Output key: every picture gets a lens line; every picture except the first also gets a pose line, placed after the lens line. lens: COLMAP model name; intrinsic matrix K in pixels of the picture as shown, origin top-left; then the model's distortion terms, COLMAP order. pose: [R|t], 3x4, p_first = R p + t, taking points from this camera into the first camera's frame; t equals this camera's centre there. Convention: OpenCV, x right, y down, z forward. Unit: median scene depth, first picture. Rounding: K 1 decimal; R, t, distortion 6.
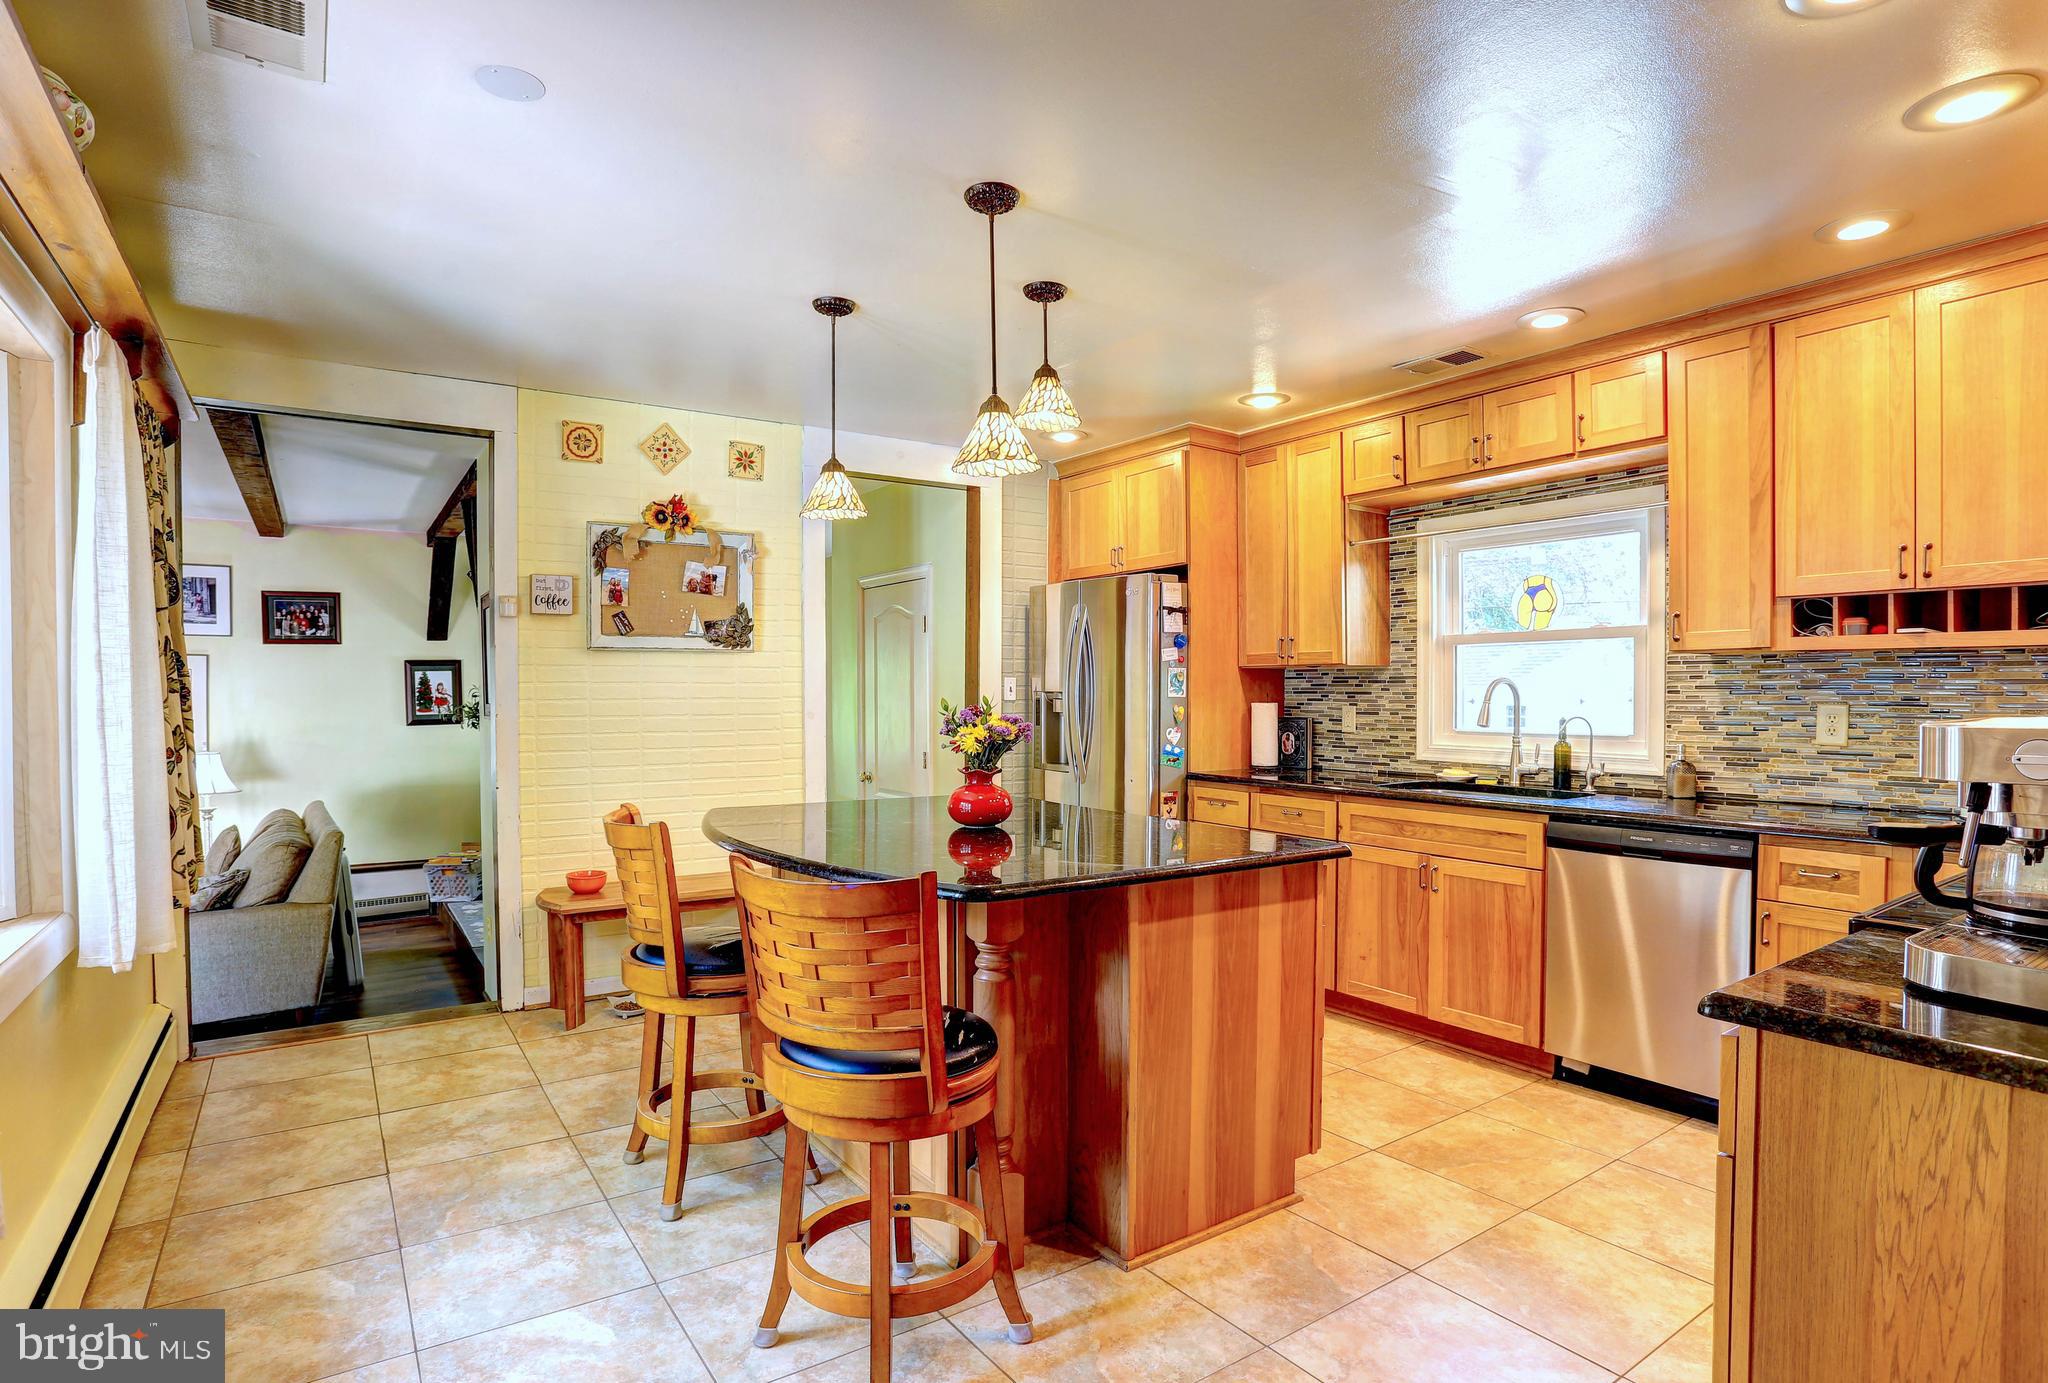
lens RADIAL K [[1028.5, 0, 1018.5], [0, 1028.5, 699.5], [0, 0, 1]] dist [-0.061494, 0.007917]
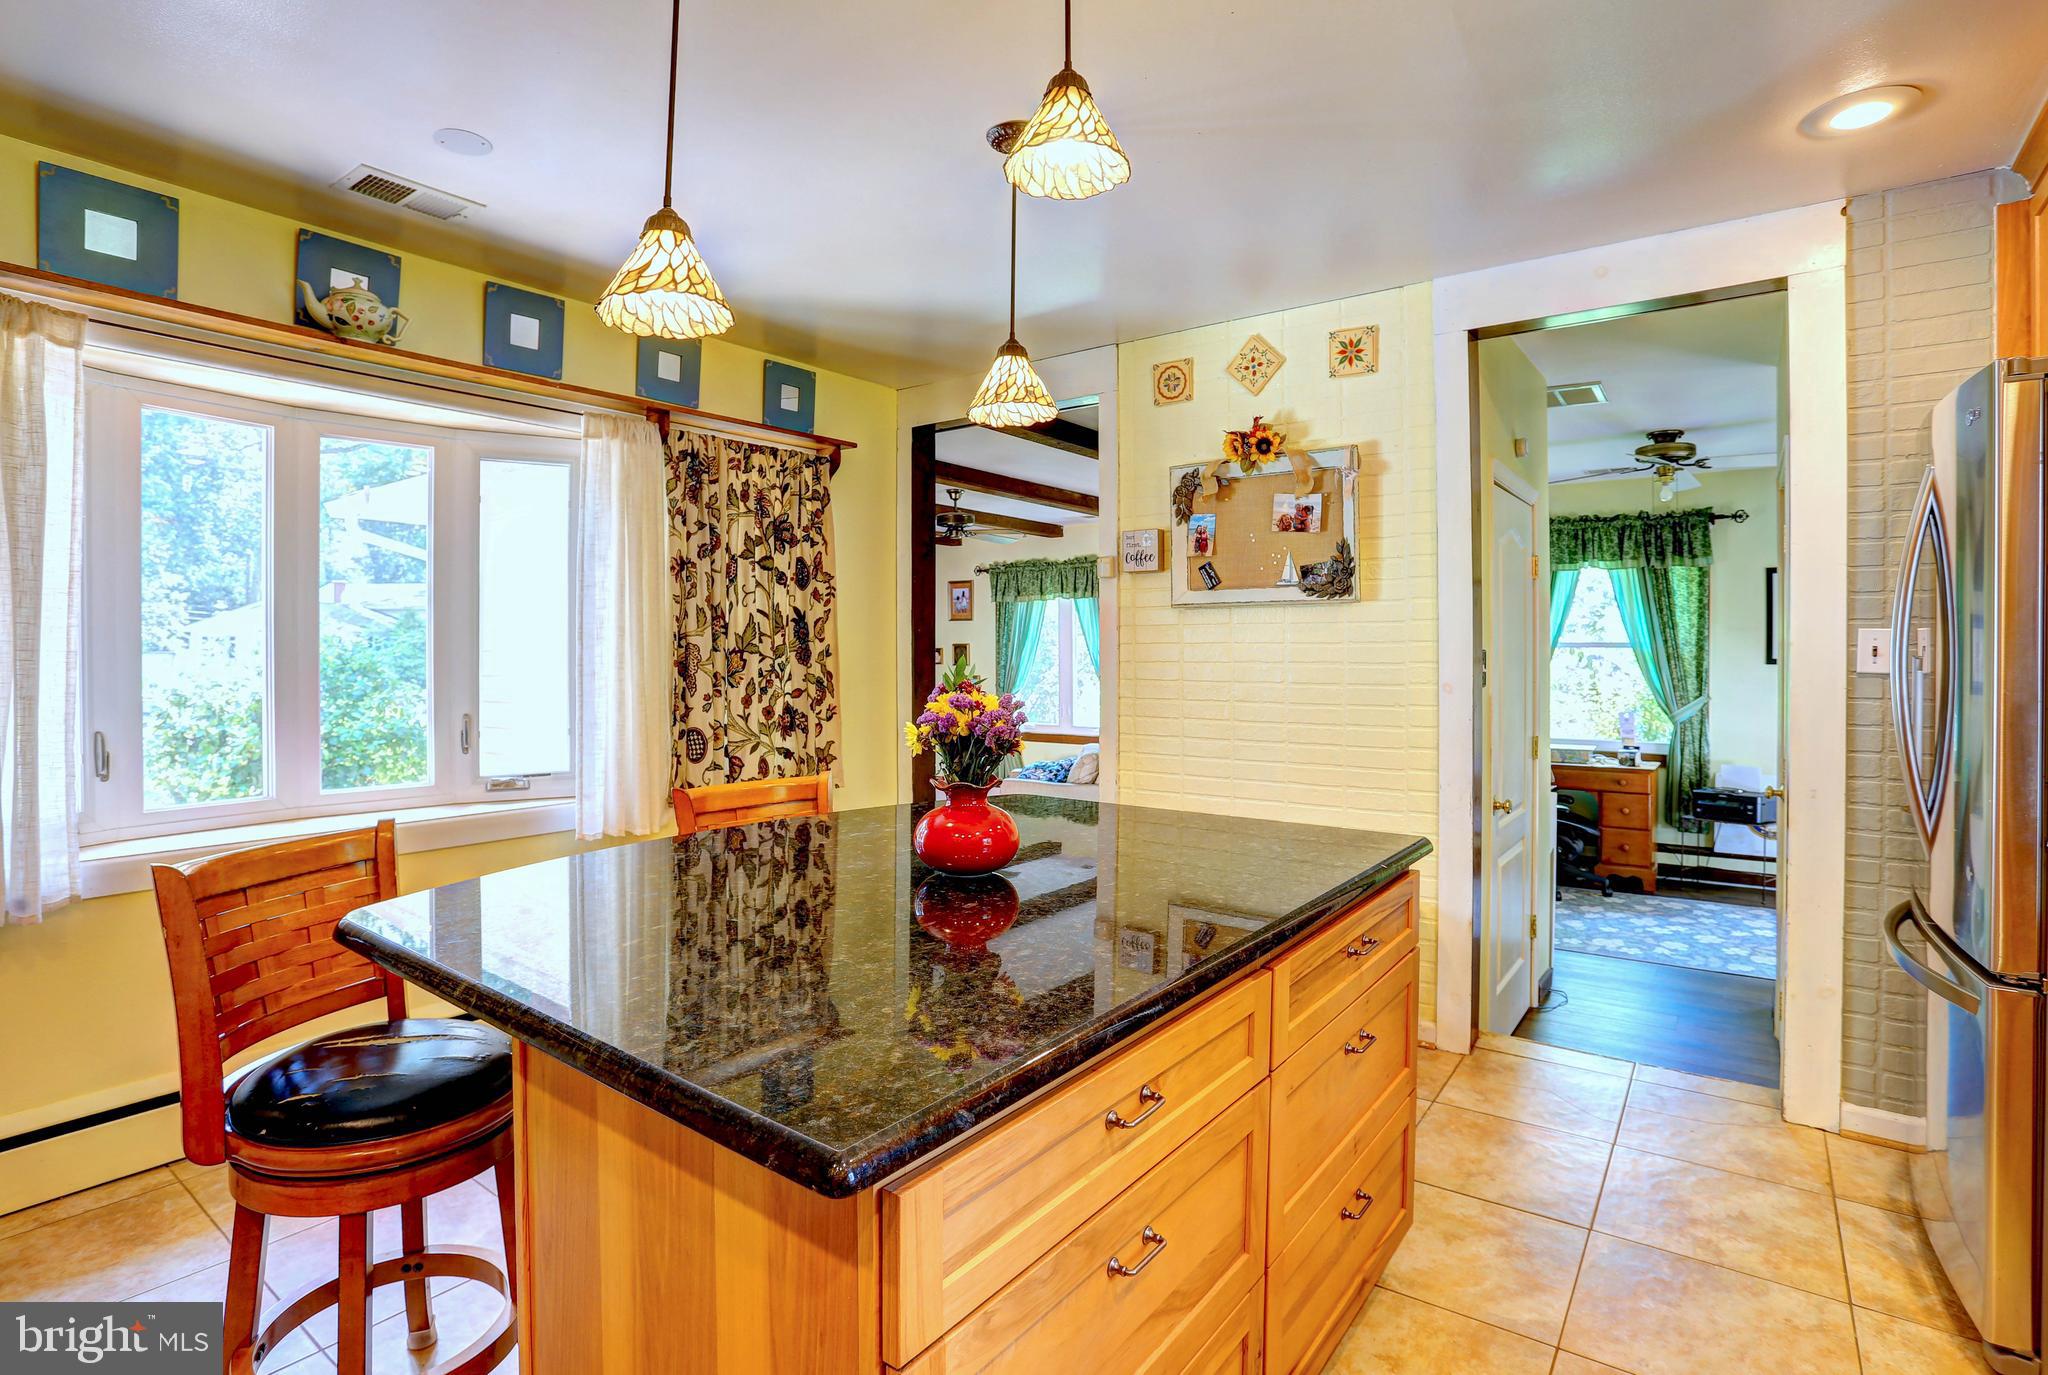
lens RADIAL K [[1028.5, 0, 1026.1], [0, 1028.5, 666.1], [0, 0, 1]] dist [-0.061494, 0.007917]
pose [[0.338060, 0.006111, -0.941105, 0.378921], [-0.016829, 0.999858, 0.000448, 0.005052], [0.940974, 0.015686, 0.338115, 0.535657]]
